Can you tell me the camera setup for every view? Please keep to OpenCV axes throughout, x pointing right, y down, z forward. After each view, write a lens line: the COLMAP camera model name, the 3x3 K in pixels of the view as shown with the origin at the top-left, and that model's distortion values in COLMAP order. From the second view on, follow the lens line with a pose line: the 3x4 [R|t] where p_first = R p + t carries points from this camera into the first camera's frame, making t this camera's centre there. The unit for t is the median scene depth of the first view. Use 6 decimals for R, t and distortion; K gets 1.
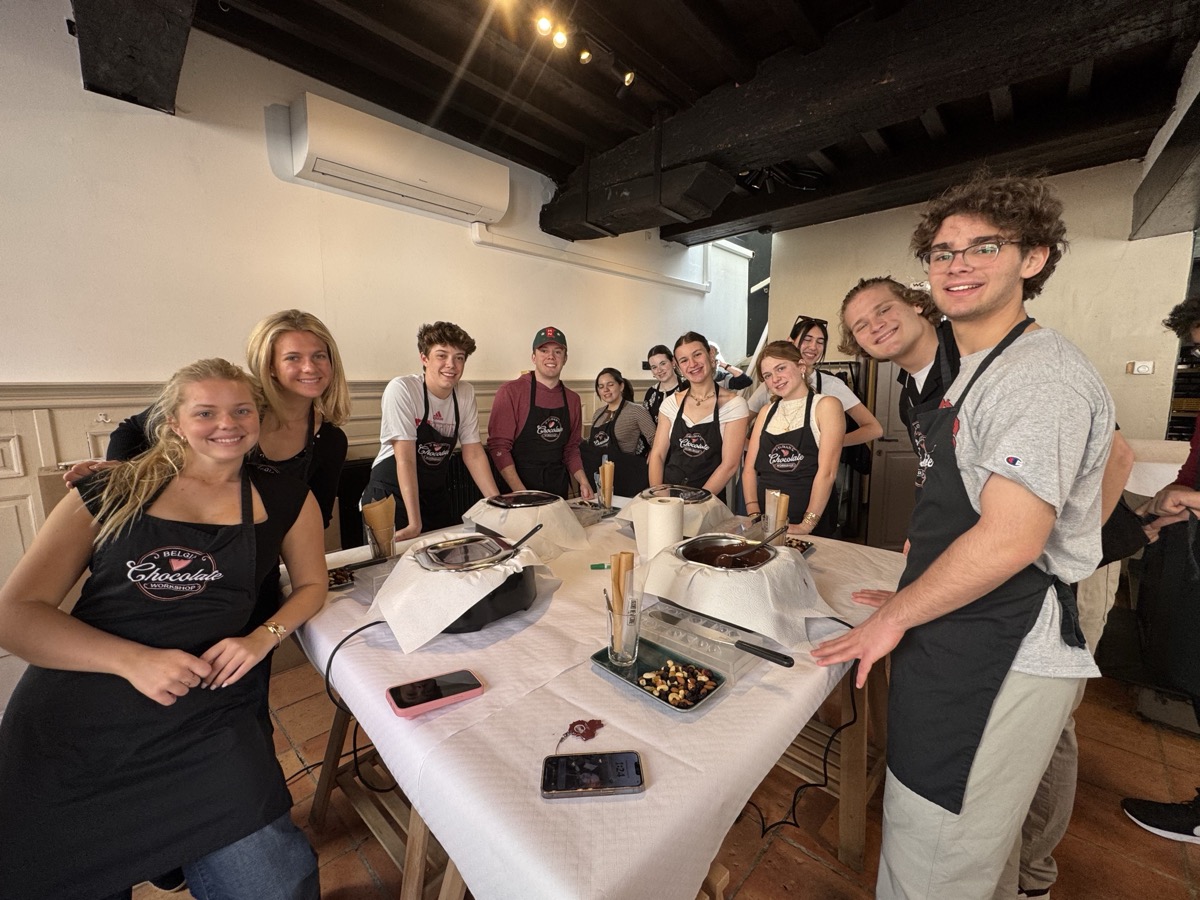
lens RADIAL K [[491.5, 0, 617.5], [0, 491.5, 451.4], [0, 0, 1]] dist [0.000814, -0.005488]
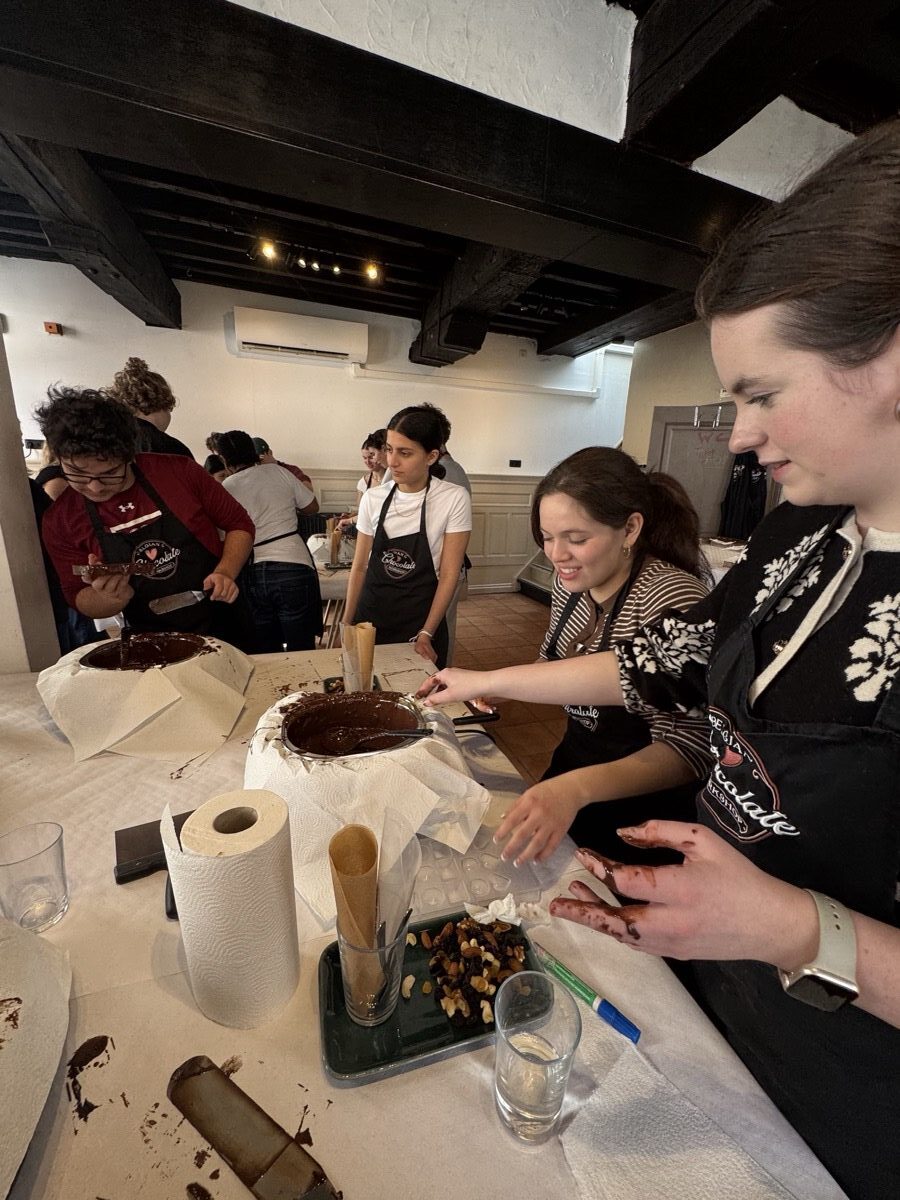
lens RADIAL K [[491.5, 0, 450.0], [0, 491.5, 600.0], [0, 0, 1]] dist [0.000814, -0.005488]
pose [[0.878475, 0.152603, -0.452763, 0.644805], [-0.108460, 0.986576, 0.122083, 0.027478], [0.465316, -0.058140, 0.883233, -0.195037]]
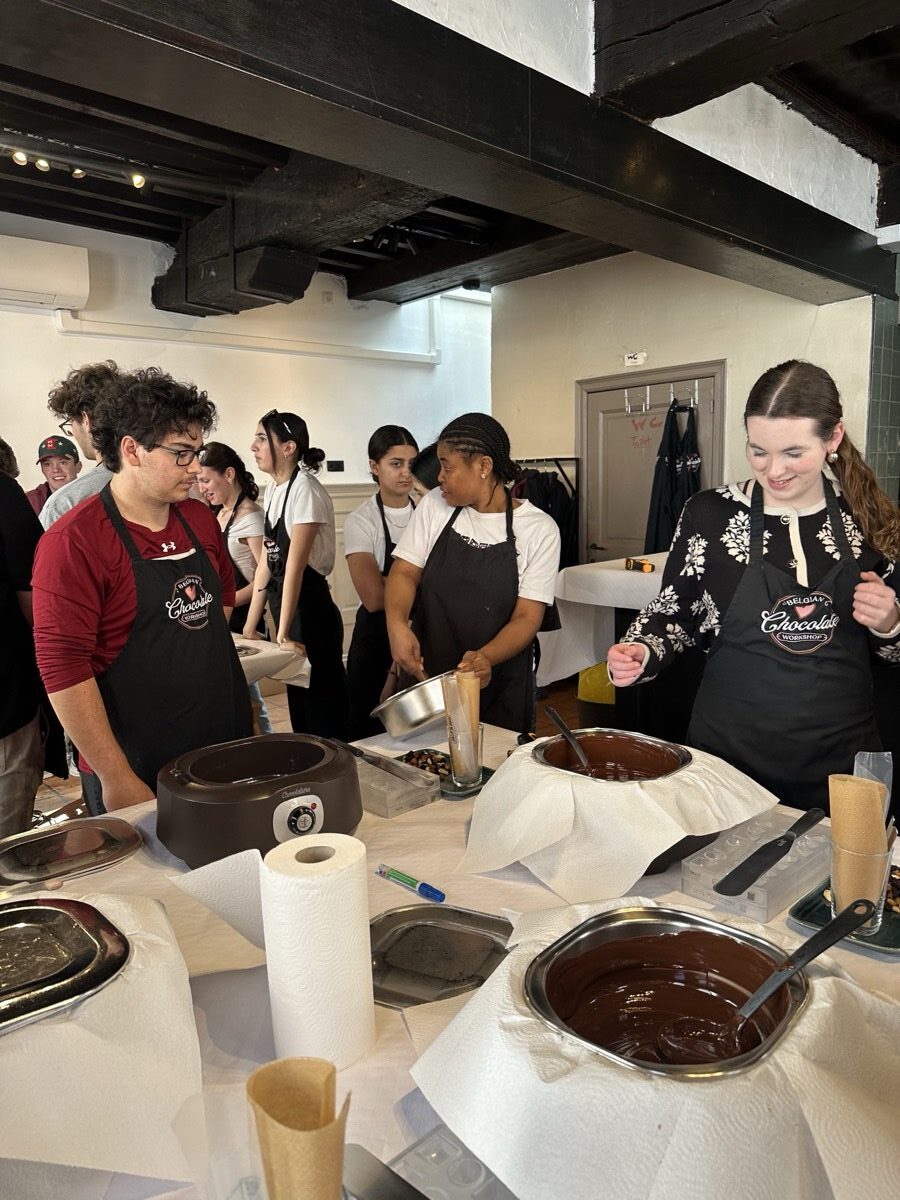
lens RADIAL K [[872.0, 0, 450.0], [0, 872.0, 600.0], [0, 0, 1]] dist [0.002009, -0.006090]
pose [[0.993673, 0.001206, -0.112302, 0.487534], [-0.002193, 0.999960, -0.008666, 0.052292], [0.112287, 0.008857, 0.993636, -0.385185]]
